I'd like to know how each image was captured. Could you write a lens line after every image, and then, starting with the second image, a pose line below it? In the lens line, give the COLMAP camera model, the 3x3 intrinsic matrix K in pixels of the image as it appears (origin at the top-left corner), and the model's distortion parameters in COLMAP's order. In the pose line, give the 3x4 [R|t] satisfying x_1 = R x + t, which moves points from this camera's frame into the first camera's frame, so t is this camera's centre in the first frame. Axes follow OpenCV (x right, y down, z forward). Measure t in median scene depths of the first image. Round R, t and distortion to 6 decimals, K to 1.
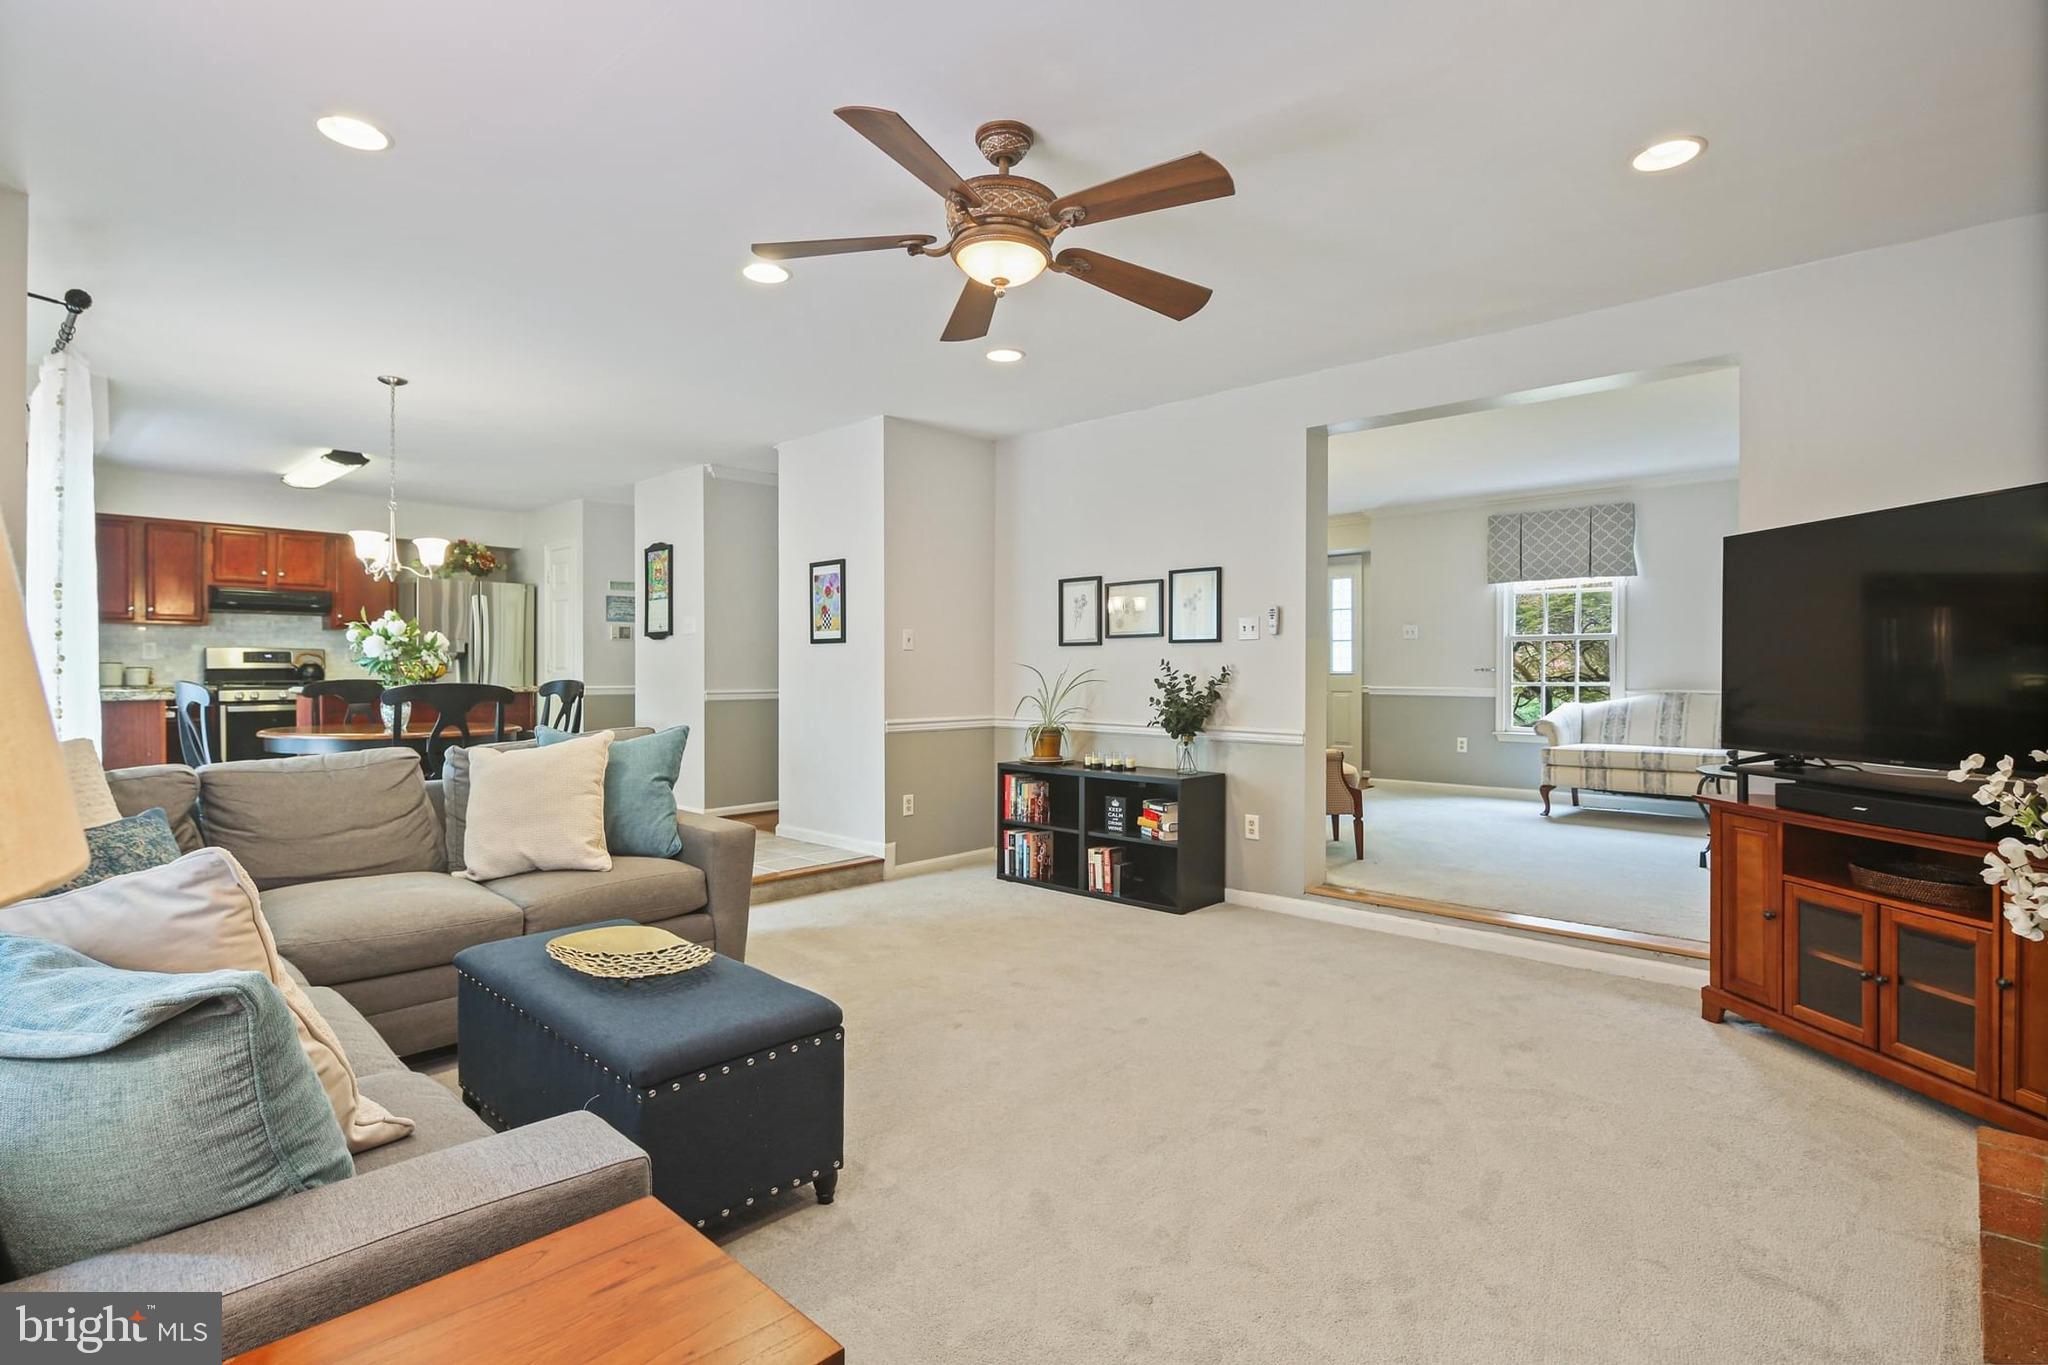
lens RADIAL K [[992.4, 0, 1024.2], [0, 992.4, 688.3], [0, 0, 1]] dist [0.002062, -0.002921]
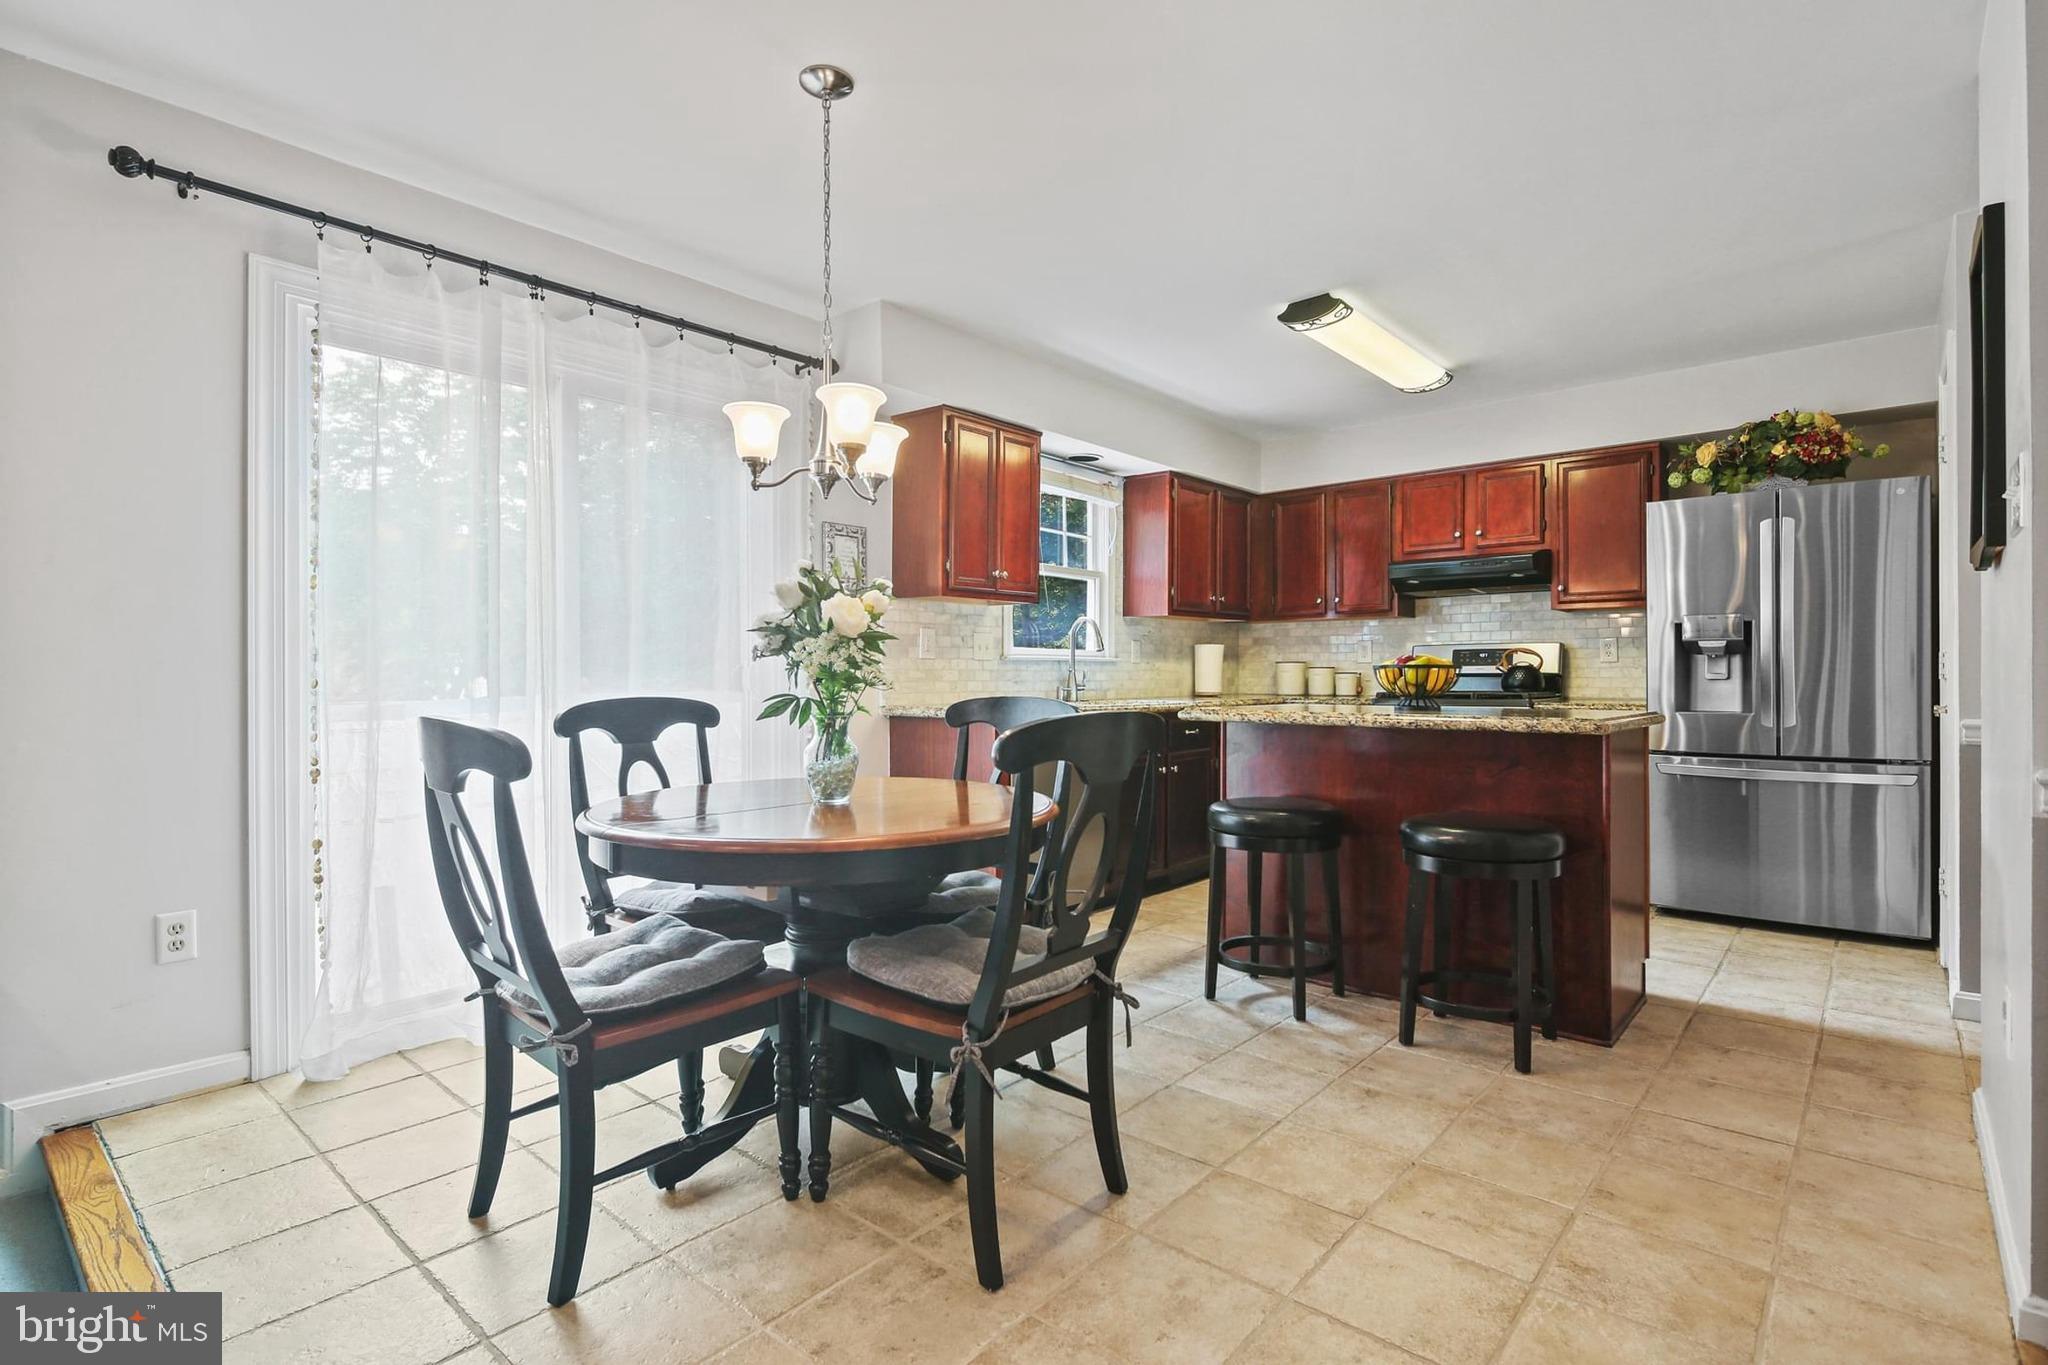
lens RADIAL K [[992.4, 0, 1021.5], [0, 992.4, 681.2], [0, 0, 1]] dist [0.002062, -0.002921]
pose [[0.037131, -0.001020, -0.999310, -0.188906], [-0.015692, 0.999876, -0.001604, -0.017841], [0.999187, 0.015741, 0.037110, 1.491618]]
